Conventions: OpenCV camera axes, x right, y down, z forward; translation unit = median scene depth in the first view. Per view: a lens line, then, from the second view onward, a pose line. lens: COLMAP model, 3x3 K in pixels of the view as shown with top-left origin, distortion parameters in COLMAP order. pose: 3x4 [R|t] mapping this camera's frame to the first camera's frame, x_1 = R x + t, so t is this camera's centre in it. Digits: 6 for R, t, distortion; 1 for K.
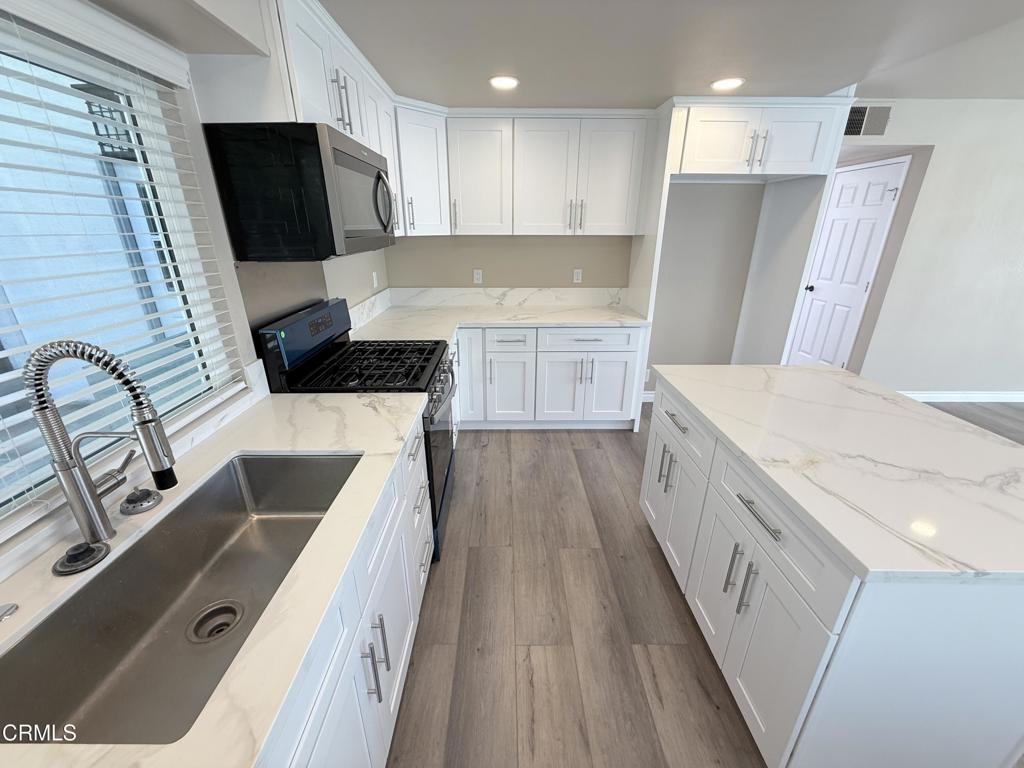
lens RADIAL K [[433.1, 0, 512.0], [0, 433.1, 384.0], [0, 0, 1]] dist [0.000007, 0.000173]
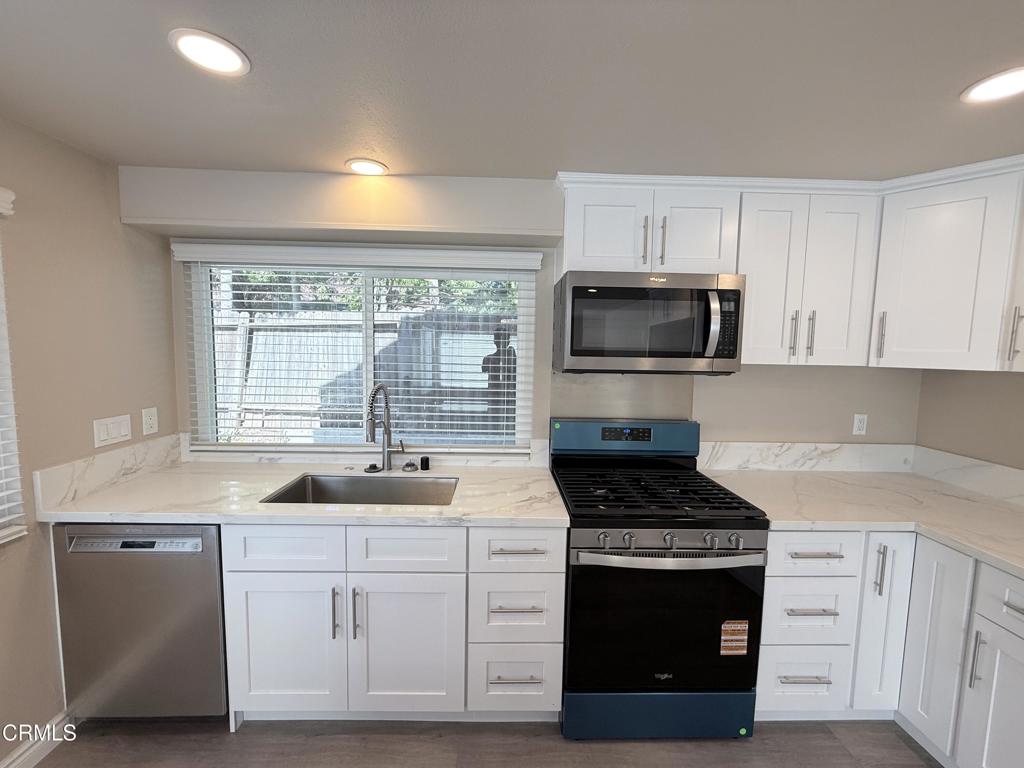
lens RADIAL K [[410.1, 0, 512.0], [0, 410.1, 384.0], [0, 0, 1]] dist [0.000494, -0.000111]
pose [[-0.037968, 0.082879, -0.995836, 0.671713], [-0.360913, 0.928148, 0.091006, -0.288094], [0.931826, 0.362866, -0.005328, 0.814417]]
